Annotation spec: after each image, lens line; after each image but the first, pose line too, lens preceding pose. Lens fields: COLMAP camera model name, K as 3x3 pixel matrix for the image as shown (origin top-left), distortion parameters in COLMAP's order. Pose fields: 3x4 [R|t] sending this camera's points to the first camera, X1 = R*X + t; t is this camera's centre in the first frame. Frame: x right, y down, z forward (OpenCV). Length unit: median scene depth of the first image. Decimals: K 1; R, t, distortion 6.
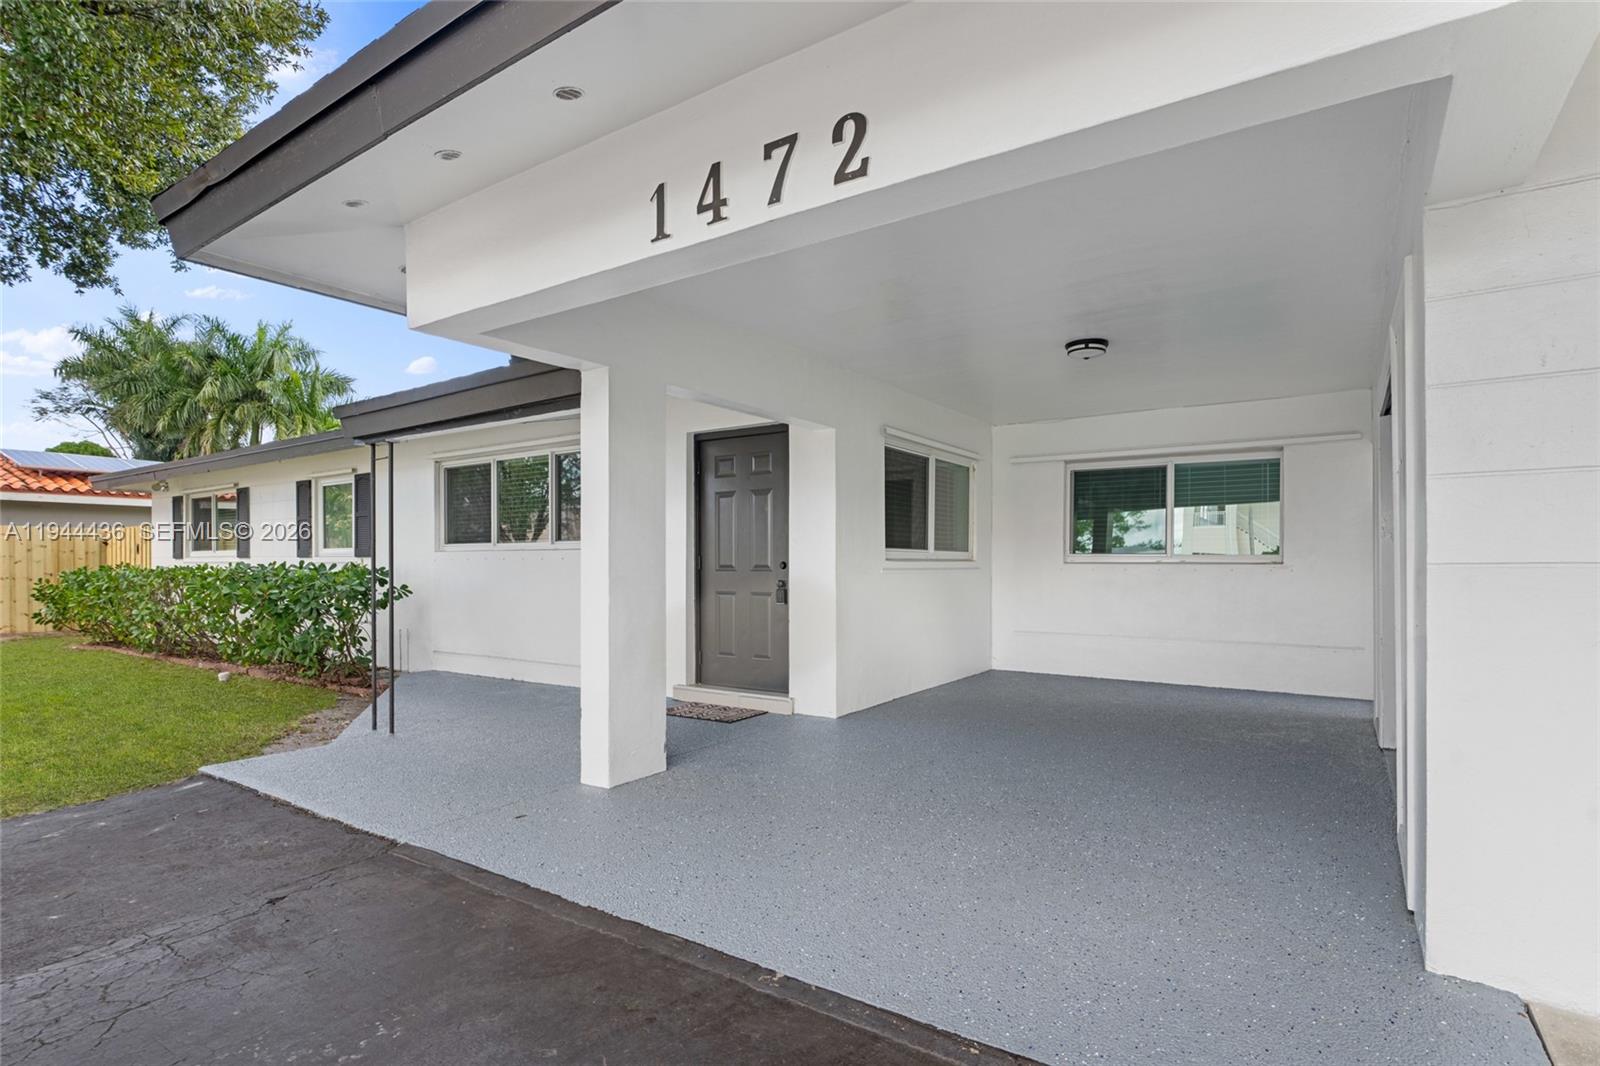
lens RADIAL K [[797.9, 0, 797.6], [0, 797.9, 556.5], [0, 0, 1]] dist [0.001348, 0.000844]
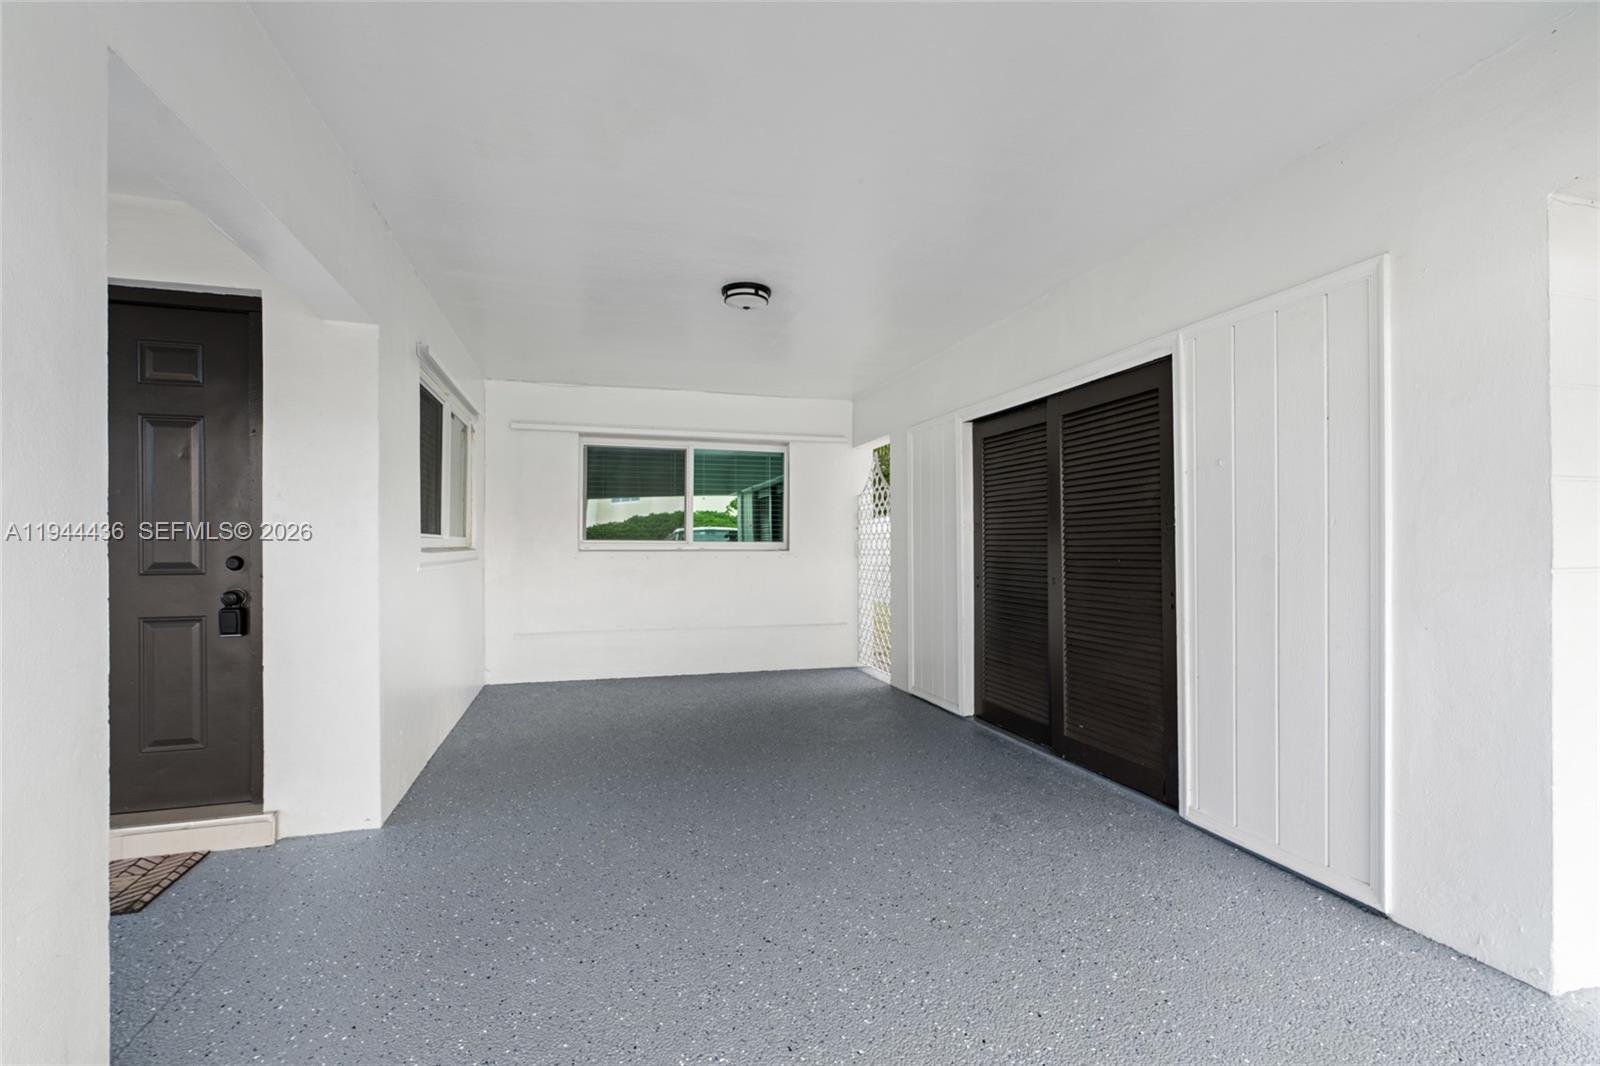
lens RADIAL K [[720.6, 0, 803.5], [0, 720.6, 542.1], [0, 0, 1]] dist [-0.004106, 0.000013]
pose [[0.628319, 0.000695, 0.777956, -0.142038], [-0.005311, 0.999980, 0.003396, -0.006278], [-0.777938, -0.006266, 0.628310, 0.376741]]
